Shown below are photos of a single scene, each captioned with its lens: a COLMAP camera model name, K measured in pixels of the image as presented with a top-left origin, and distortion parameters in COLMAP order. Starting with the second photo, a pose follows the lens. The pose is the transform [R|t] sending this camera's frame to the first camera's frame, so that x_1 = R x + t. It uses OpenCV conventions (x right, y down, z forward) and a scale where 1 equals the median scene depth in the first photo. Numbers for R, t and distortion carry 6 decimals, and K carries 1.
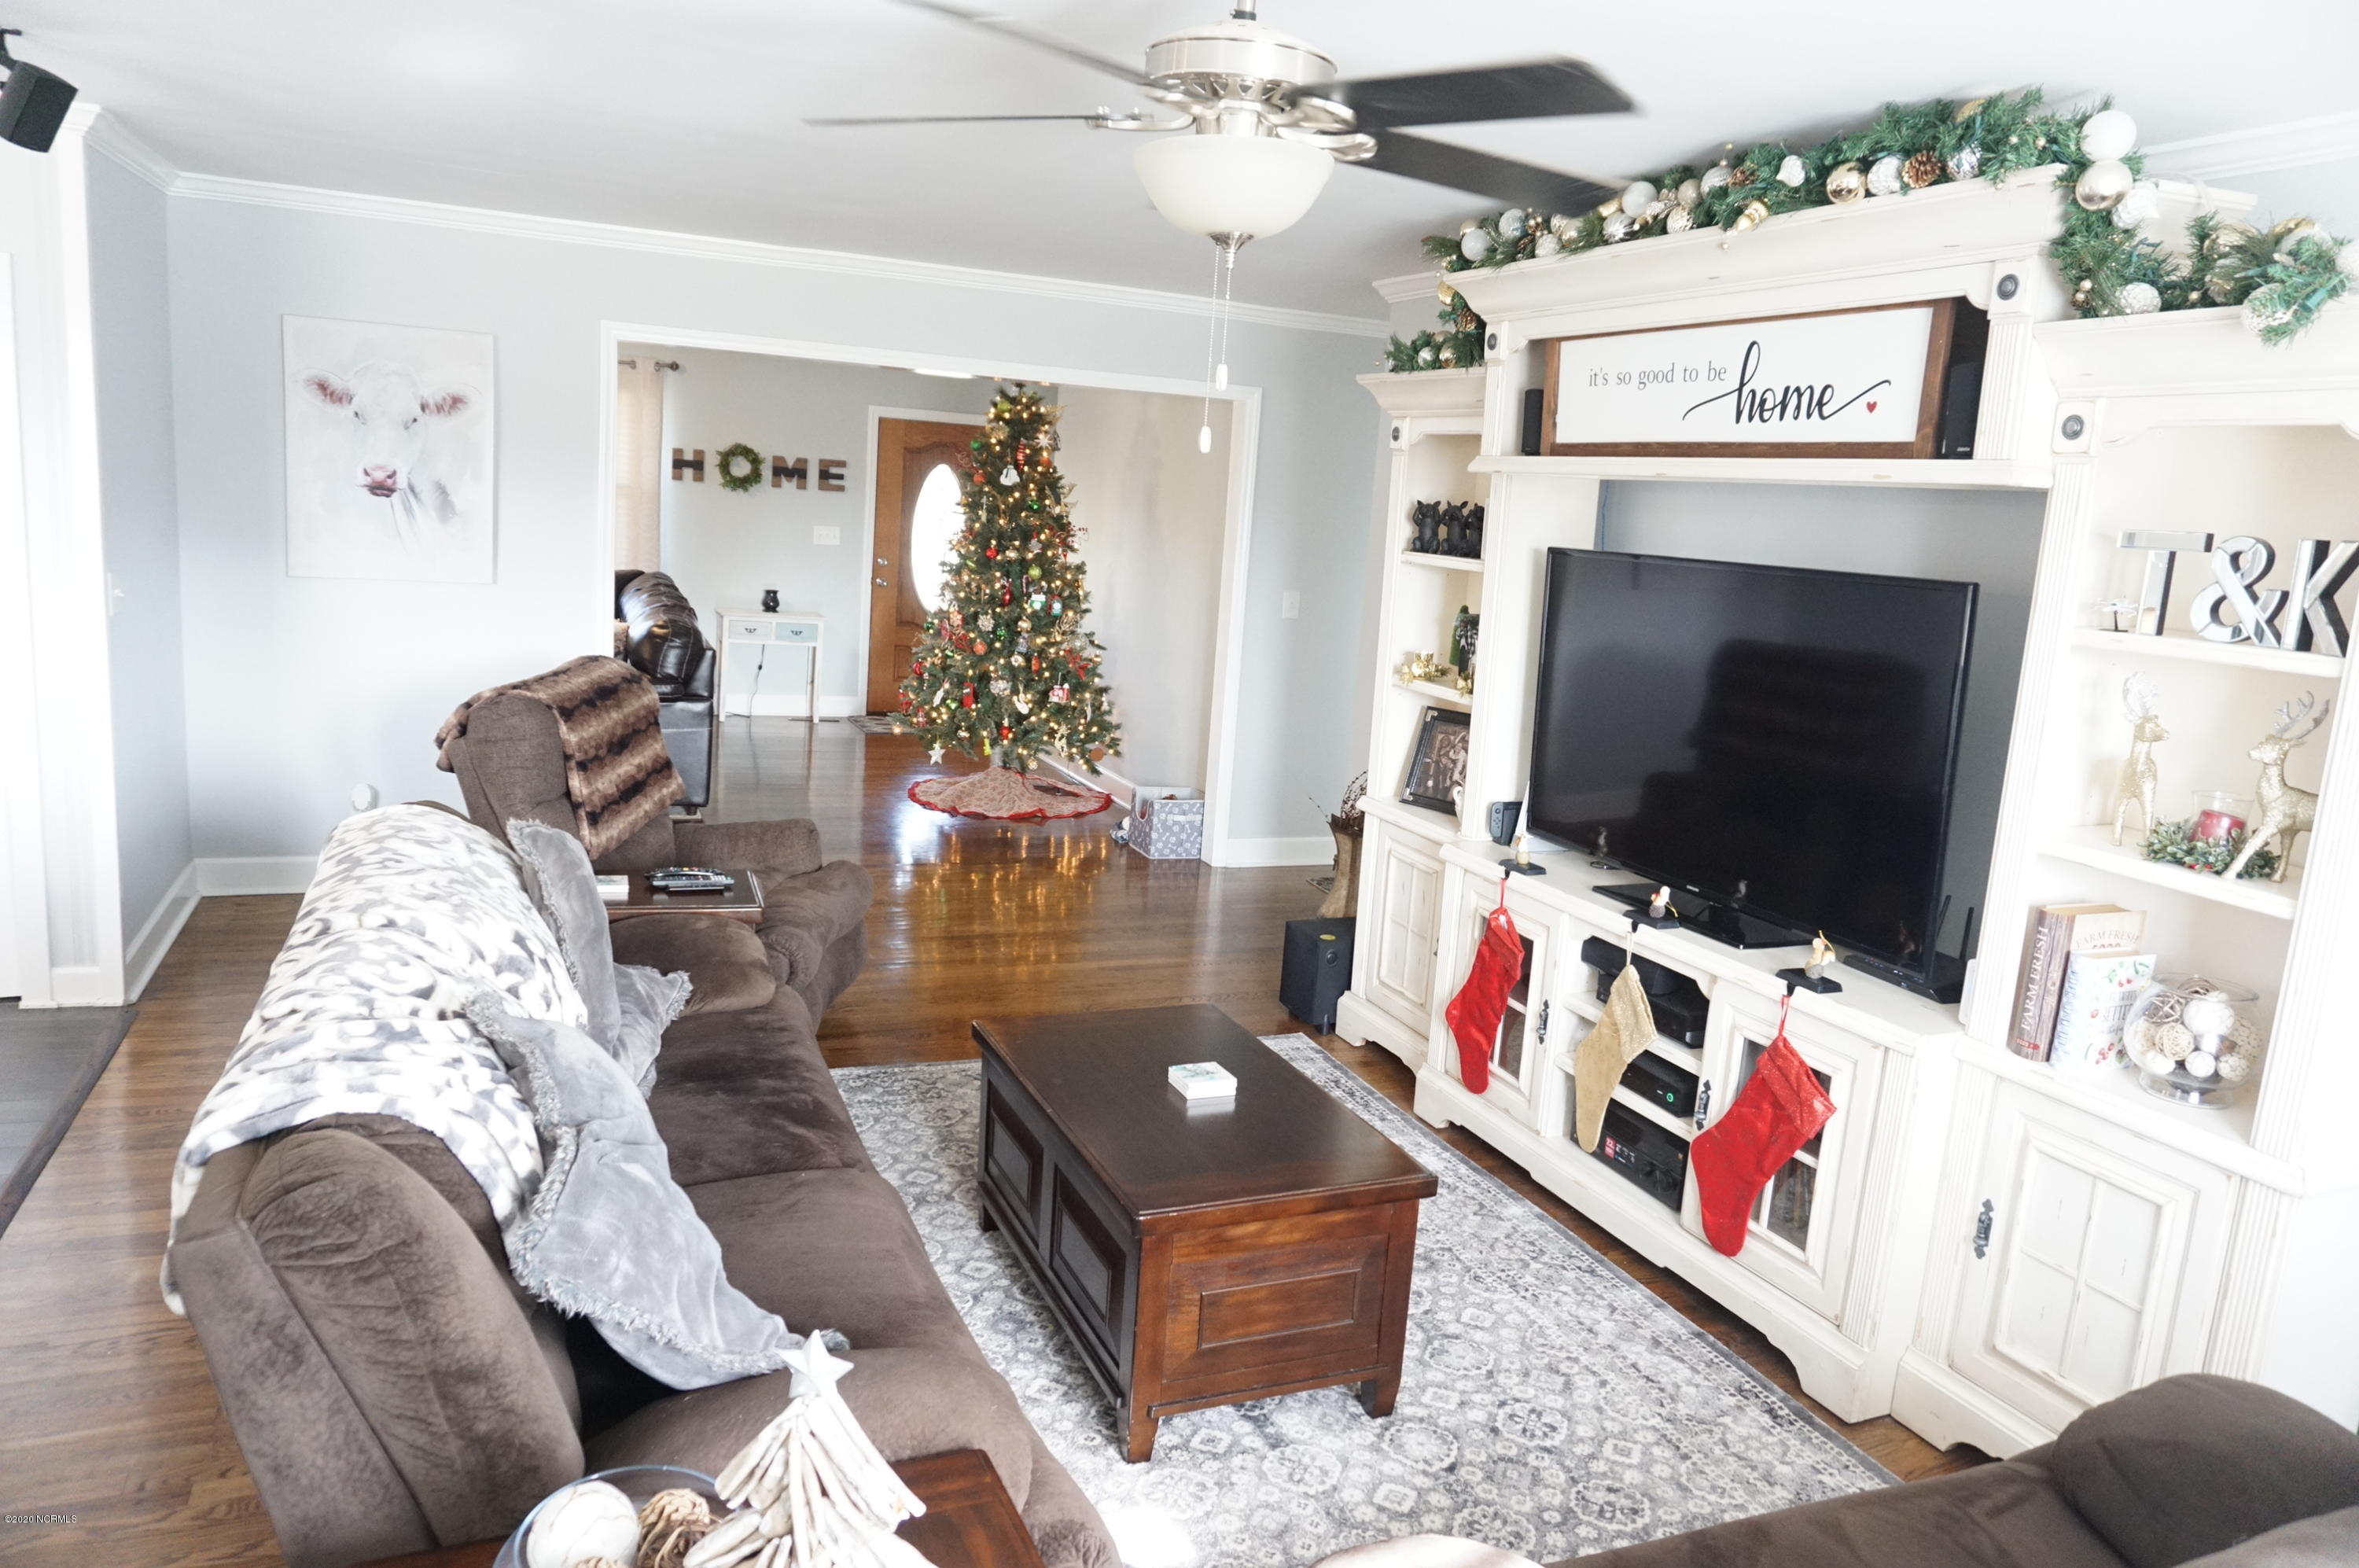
lens RADIAL K [[1568.5, 0, 1187.7], [0, 1568.5, 786.1], [0, 0, 1]] dist [-0.055291, 0.040519]
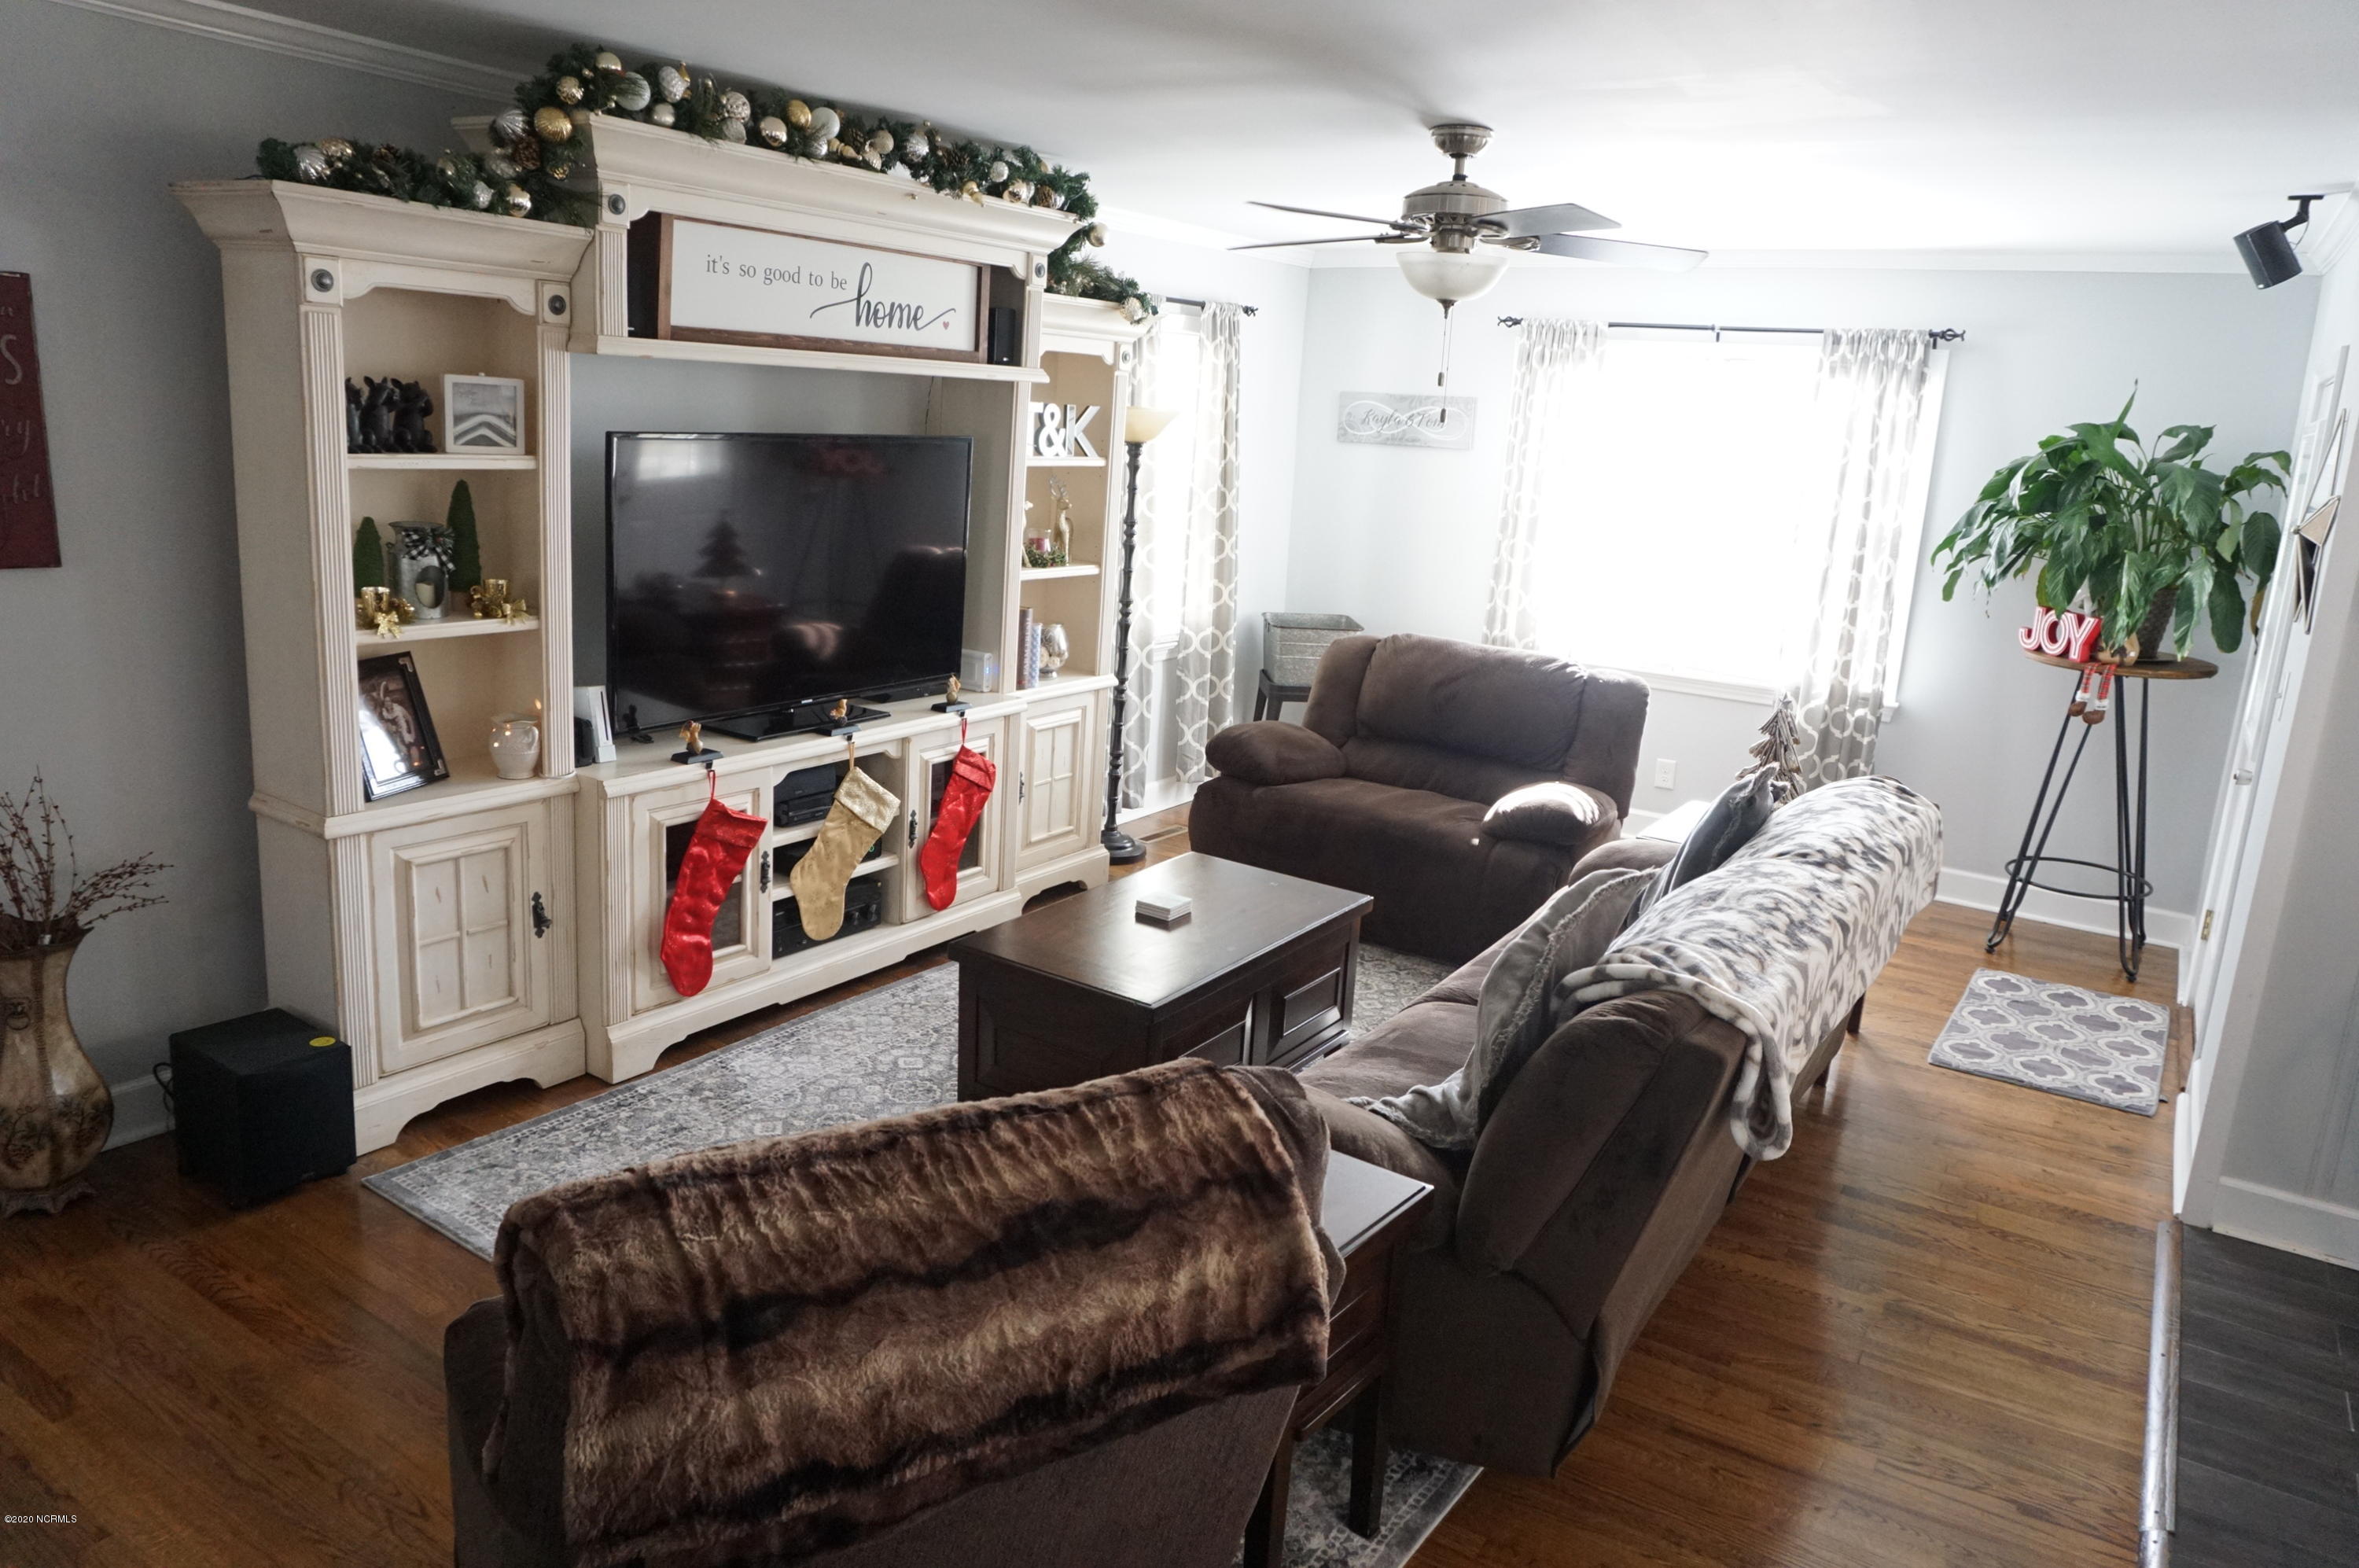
lens RADIAL K [[1568.5, 0, 1187.7], [0, 1568.5, 786.1], [0, 0, 1]] dist [-0.055291, 0.040519]
pose [[-0.556052, -0.279284, 0.782820, -0.870360], [0.069184, 0.923033, 0.378450, -0.333312], [-0.828263, 0.264596, -0.493932, 1.436120]]
